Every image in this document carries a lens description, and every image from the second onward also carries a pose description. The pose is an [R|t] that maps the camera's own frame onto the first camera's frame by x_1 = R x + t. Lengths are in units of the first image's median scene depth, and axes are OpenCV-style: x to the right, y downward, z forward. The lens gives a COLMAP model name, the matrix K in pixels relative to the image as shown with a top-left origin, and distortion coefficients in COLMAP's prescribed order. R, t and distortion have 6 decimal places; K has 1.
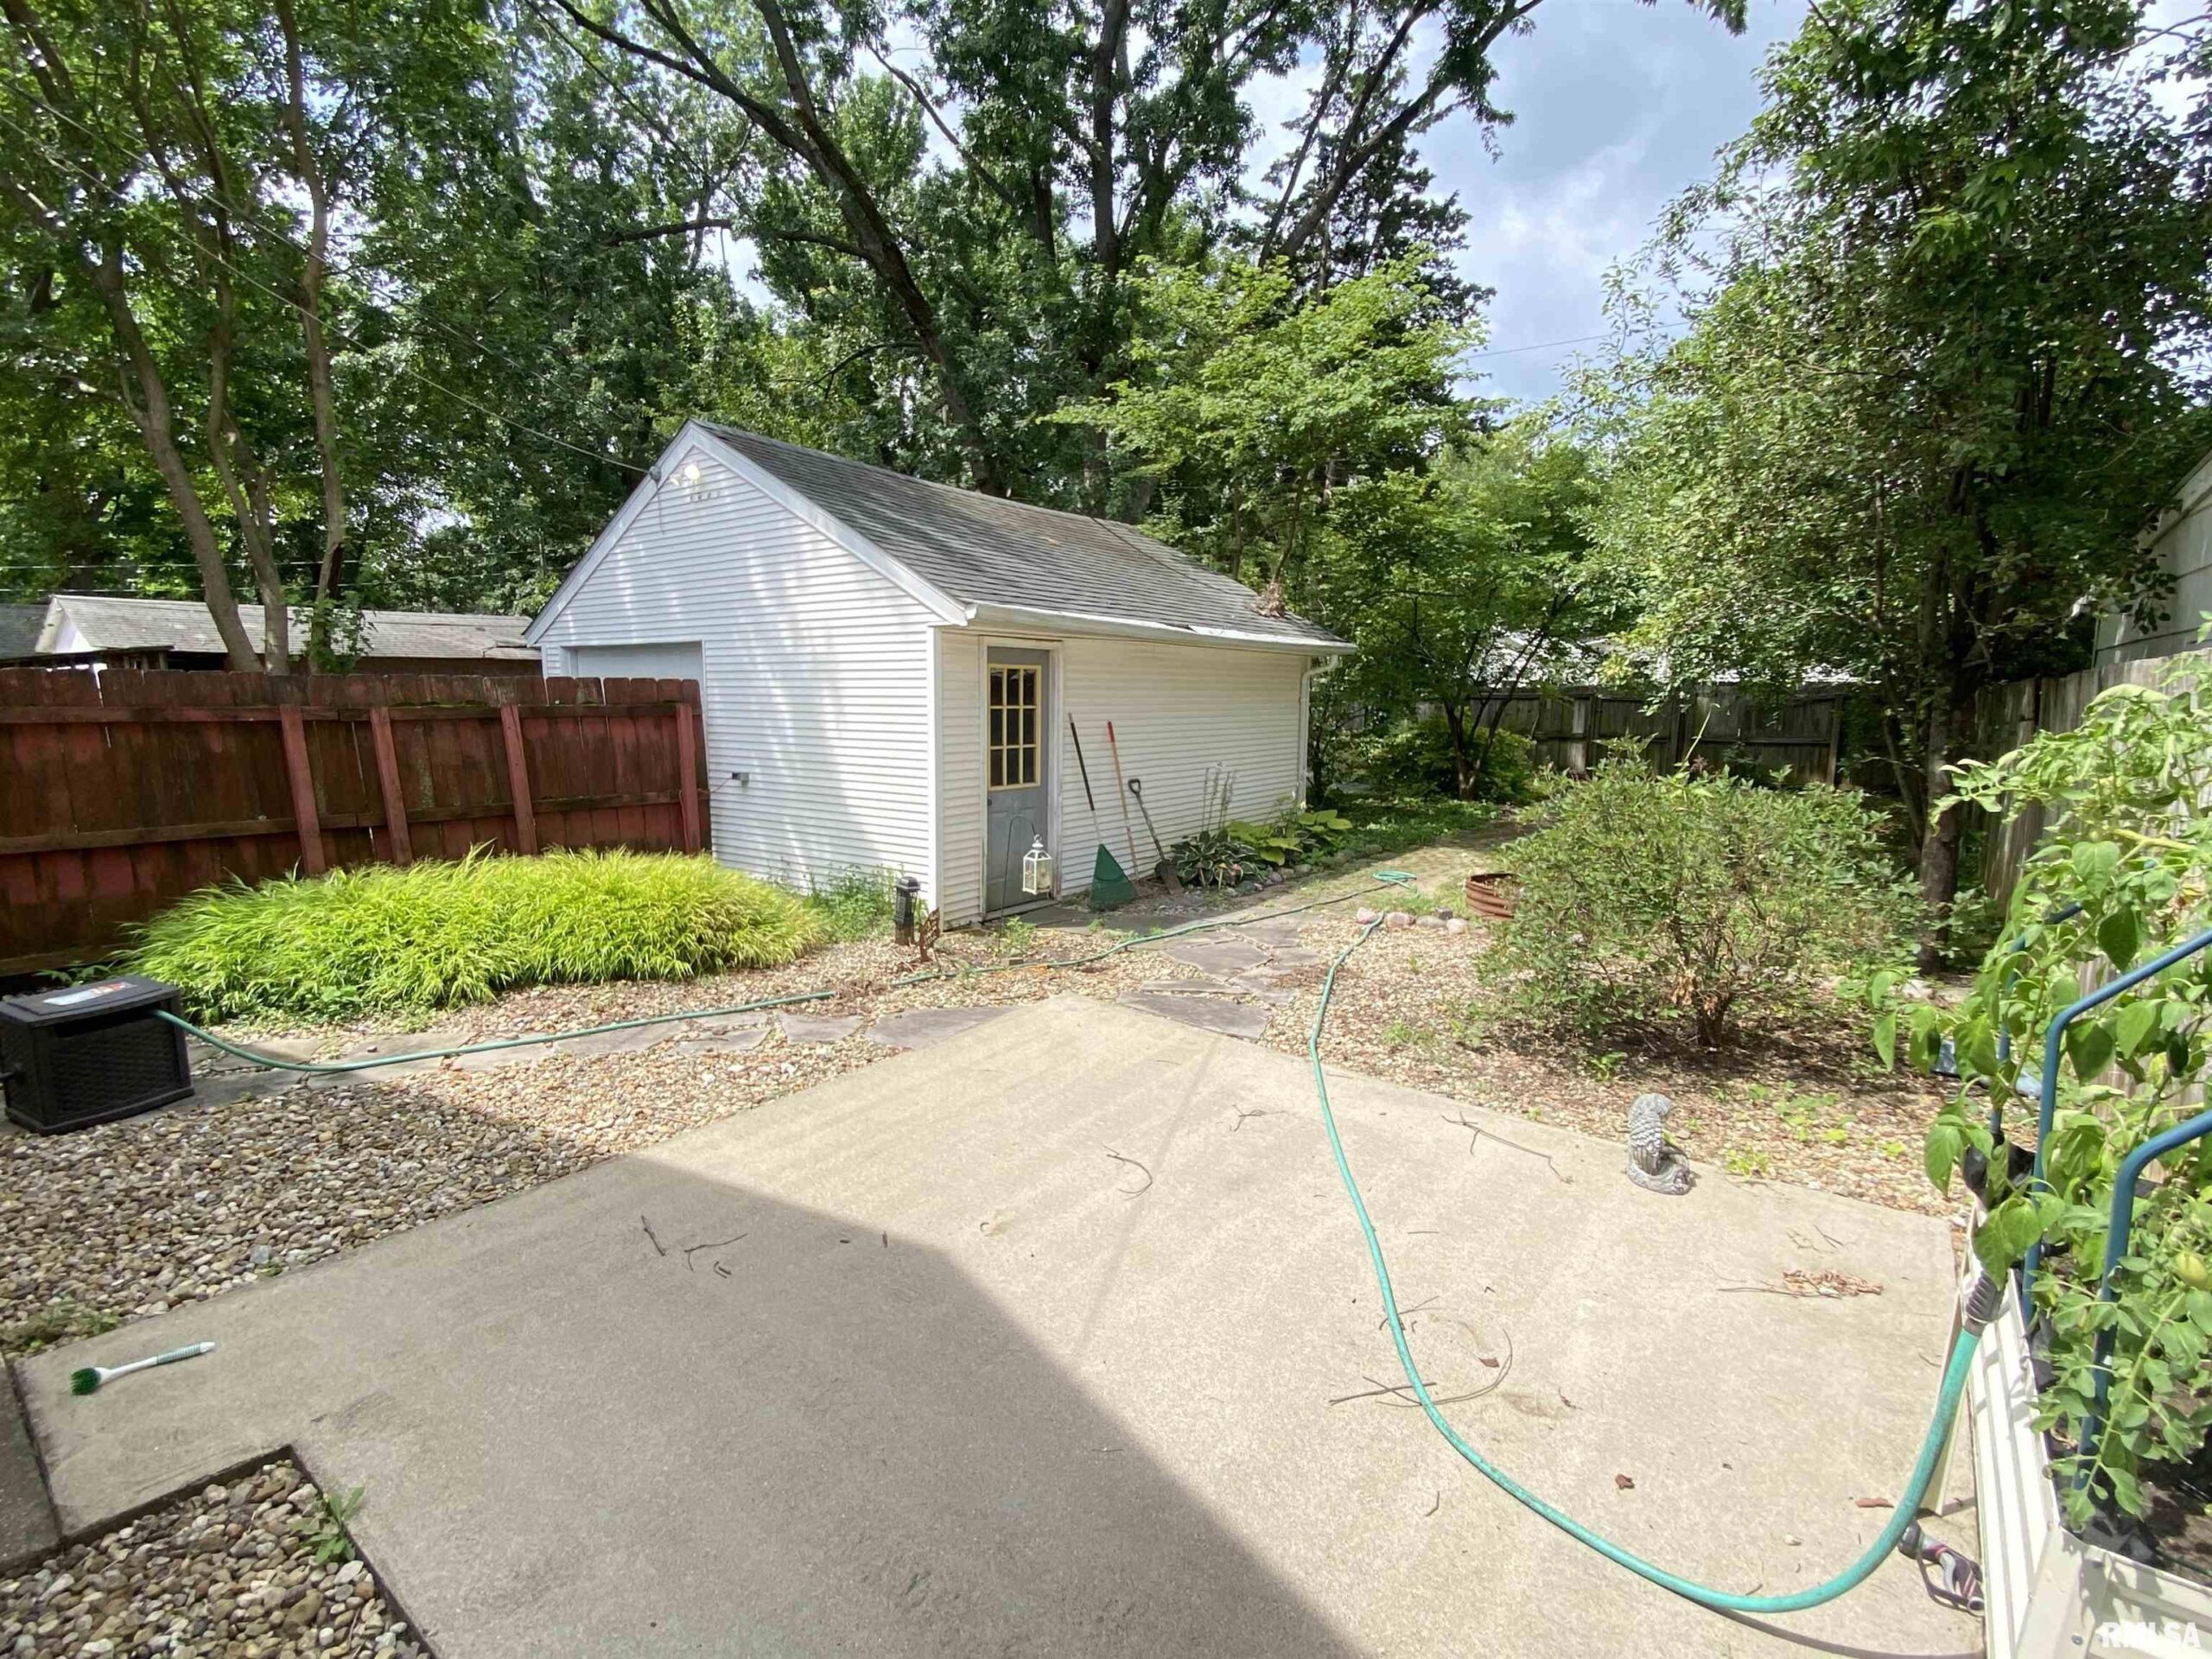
lens RADIAL K [[1026.3, 0, 1109.8], [0, 1026.3, 826.9], [0, 0, 1]] dist [0.017873, 0.000056]
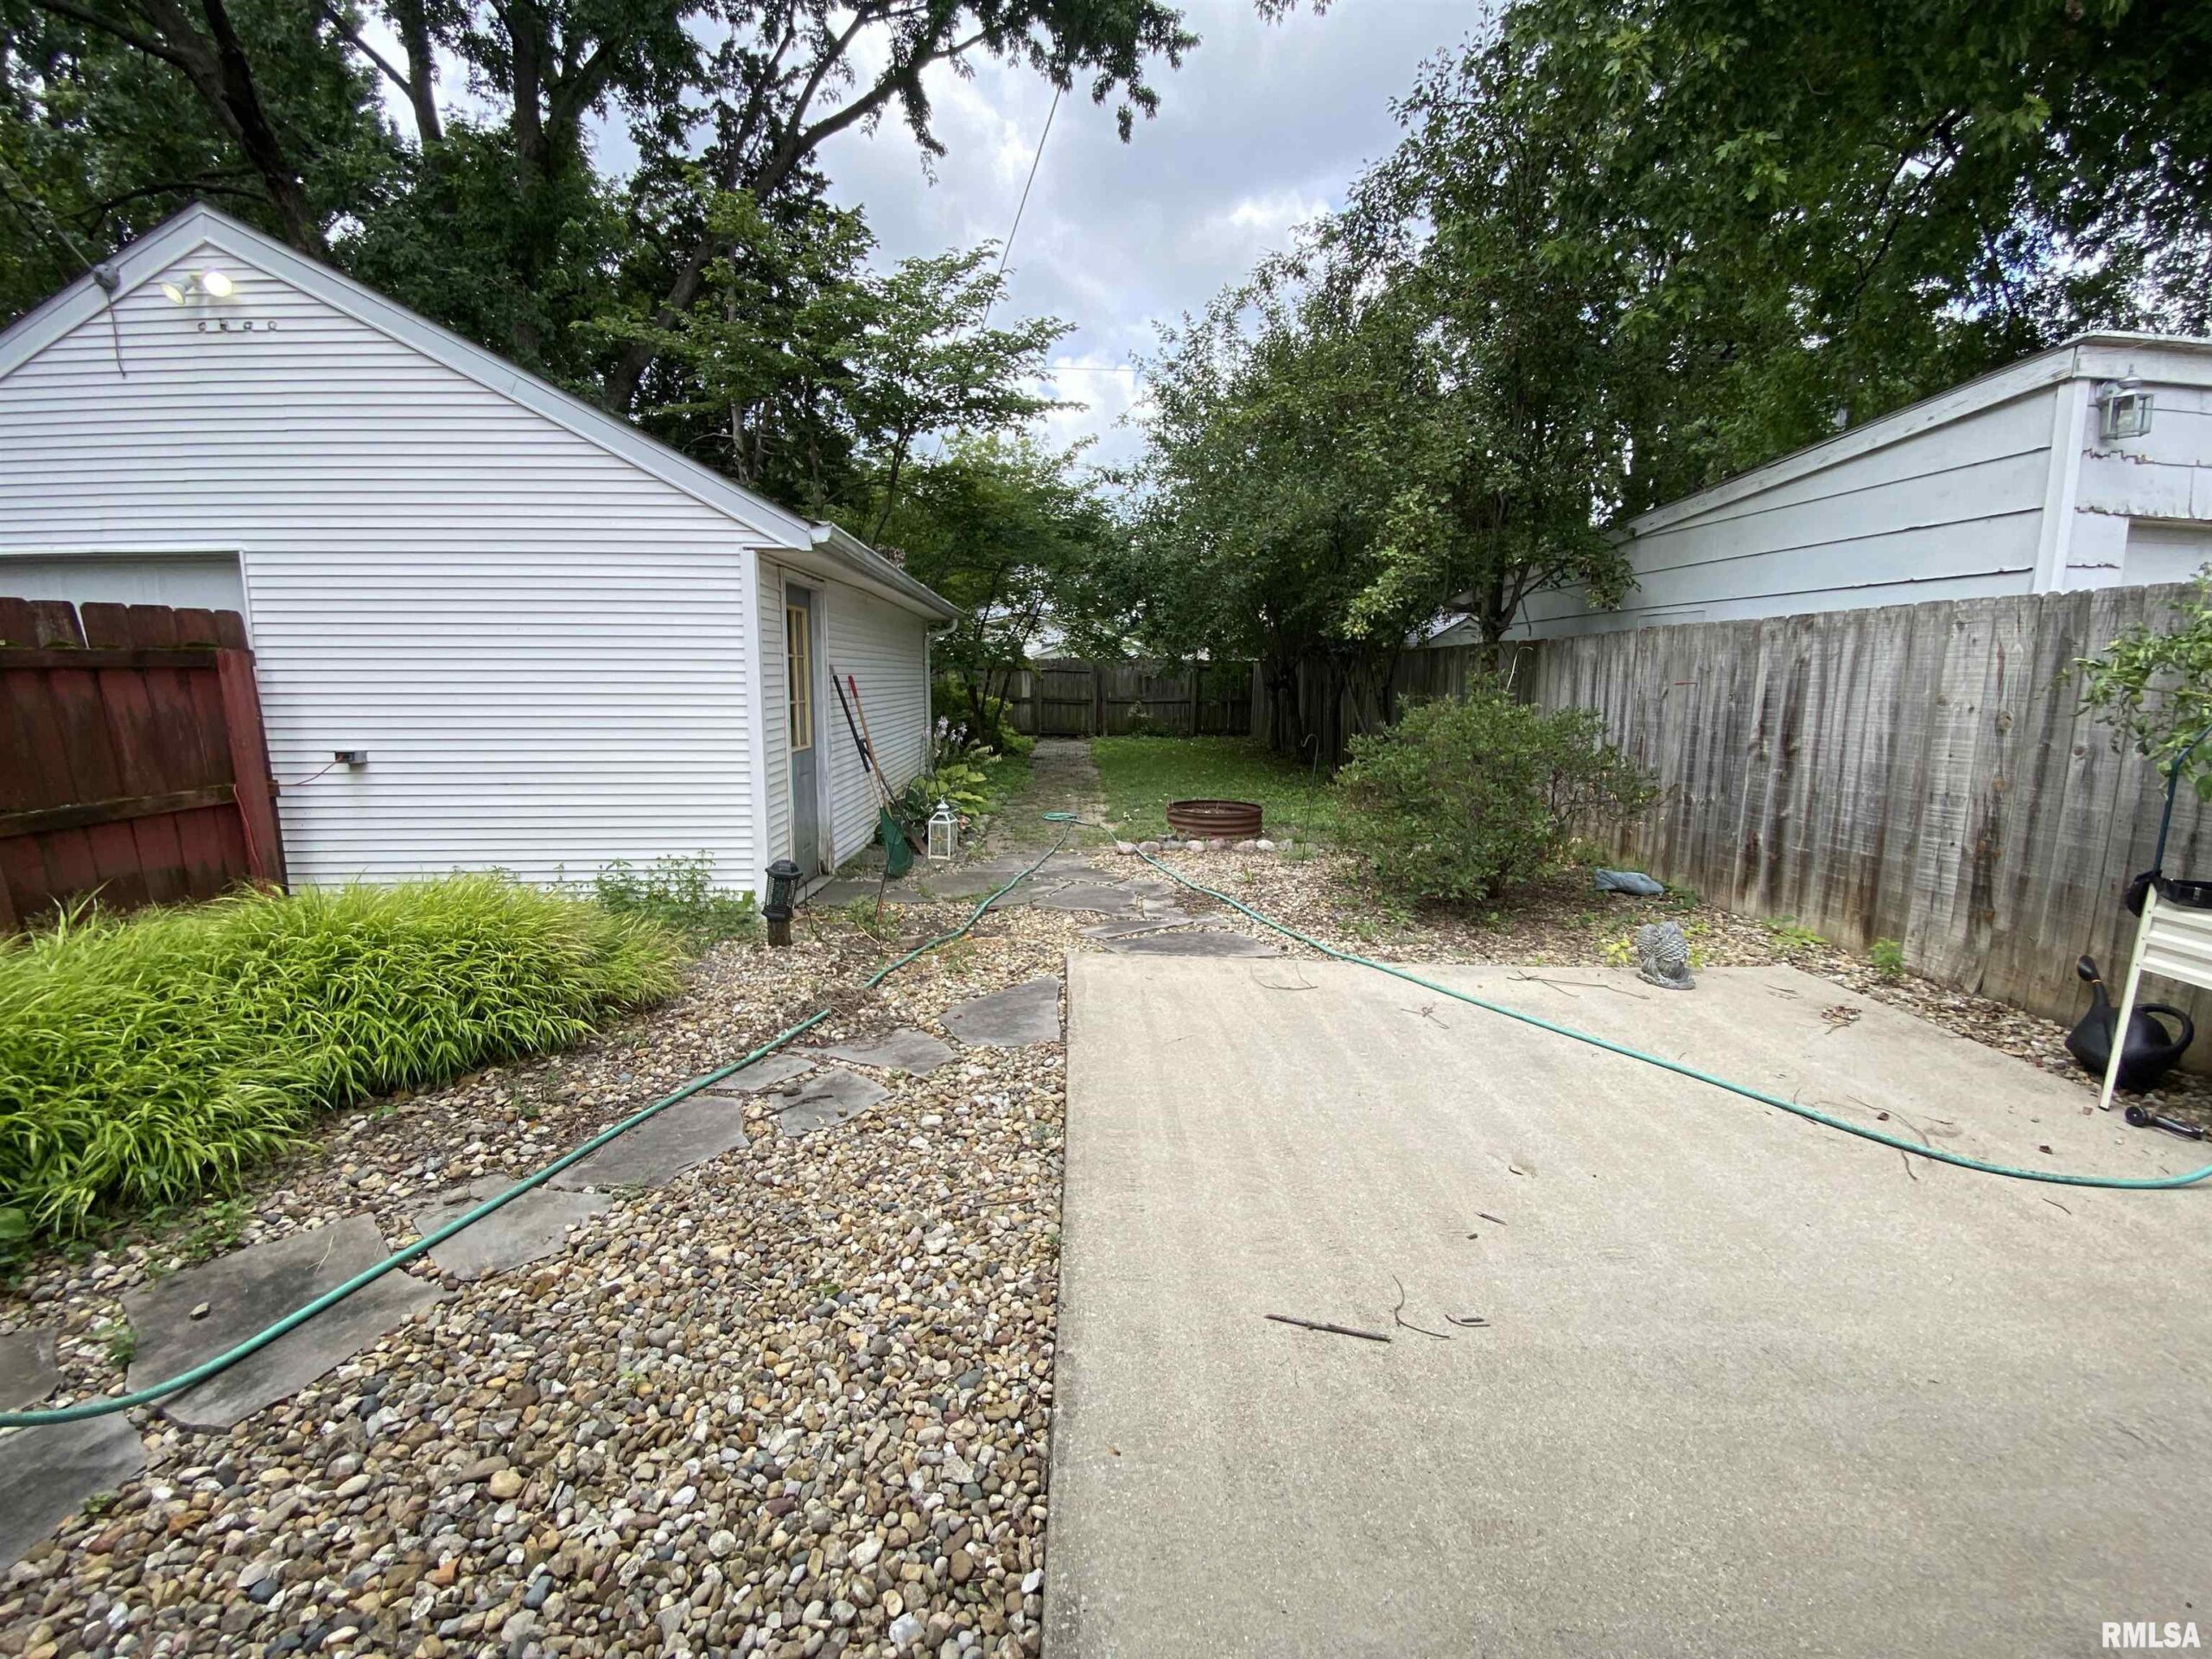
lens RADIAL K [[913.4, 0, 1106.9], [0, 913.4, 830.4], [0, 0, 1]] dist [-0.003159, -0.002237]
pose [[0.795080, -0.104242, 0.597479, -0.323251], [0.078035, 0.994513, 0.069670, -0.003880], [-0.601464, -0.008769, 0.798852, 0.212888]]
